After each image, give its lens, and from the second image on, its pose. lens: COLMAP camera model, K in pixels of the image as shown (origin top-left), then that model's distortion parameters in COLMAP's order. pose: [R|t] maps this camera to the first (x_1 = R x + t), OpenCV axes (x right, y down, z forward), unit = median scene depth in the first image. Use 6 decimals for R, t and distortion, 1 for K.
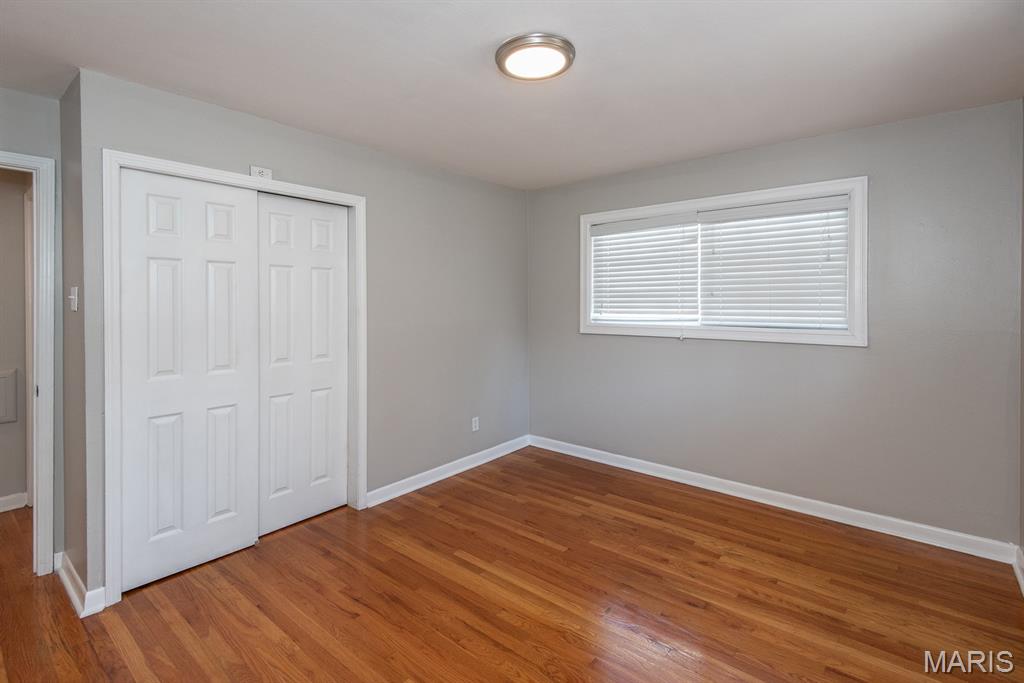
lens RADIAL K [[471.4, 0, 515.5], [0, 471.4, 300.1], [0, 0, 1]] dist [0.002491, -0.000077]
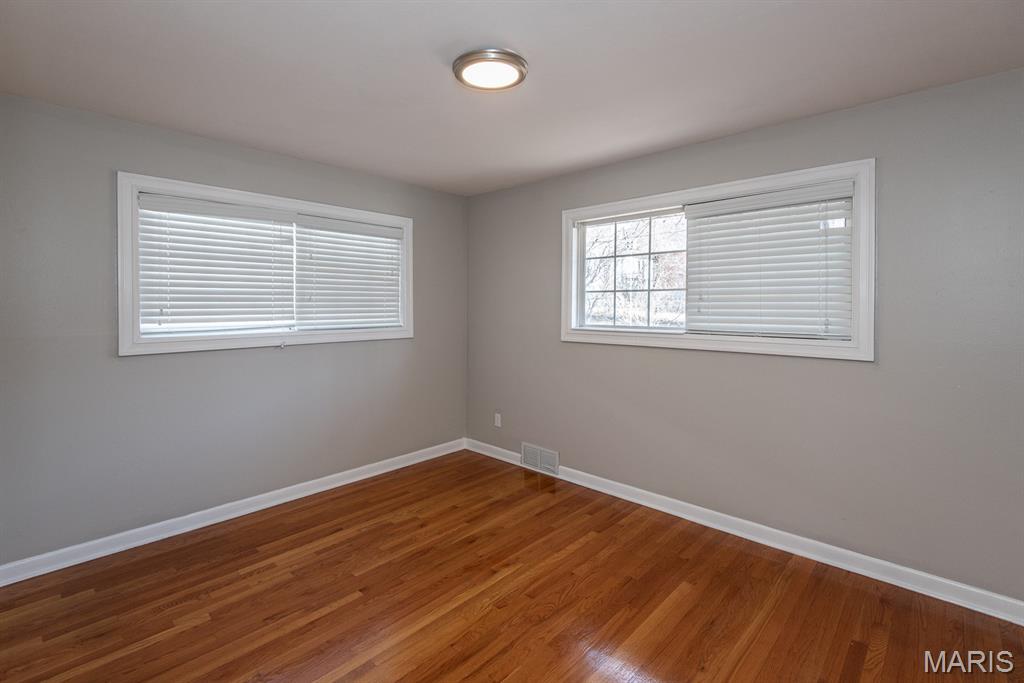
lens RADIAL K [[482.9, 0, 514.1], [0, 482.9, 302.4], [0, 0, 1]] dist [0.002543, -0.000304]
pose [[0.041154, 0.010569, 0.999097, -0.666315], [0.002482, 0.999940, -0.010680, 0.008361], [-0.999150, 0.002920, 0.041125, 0.591163]]
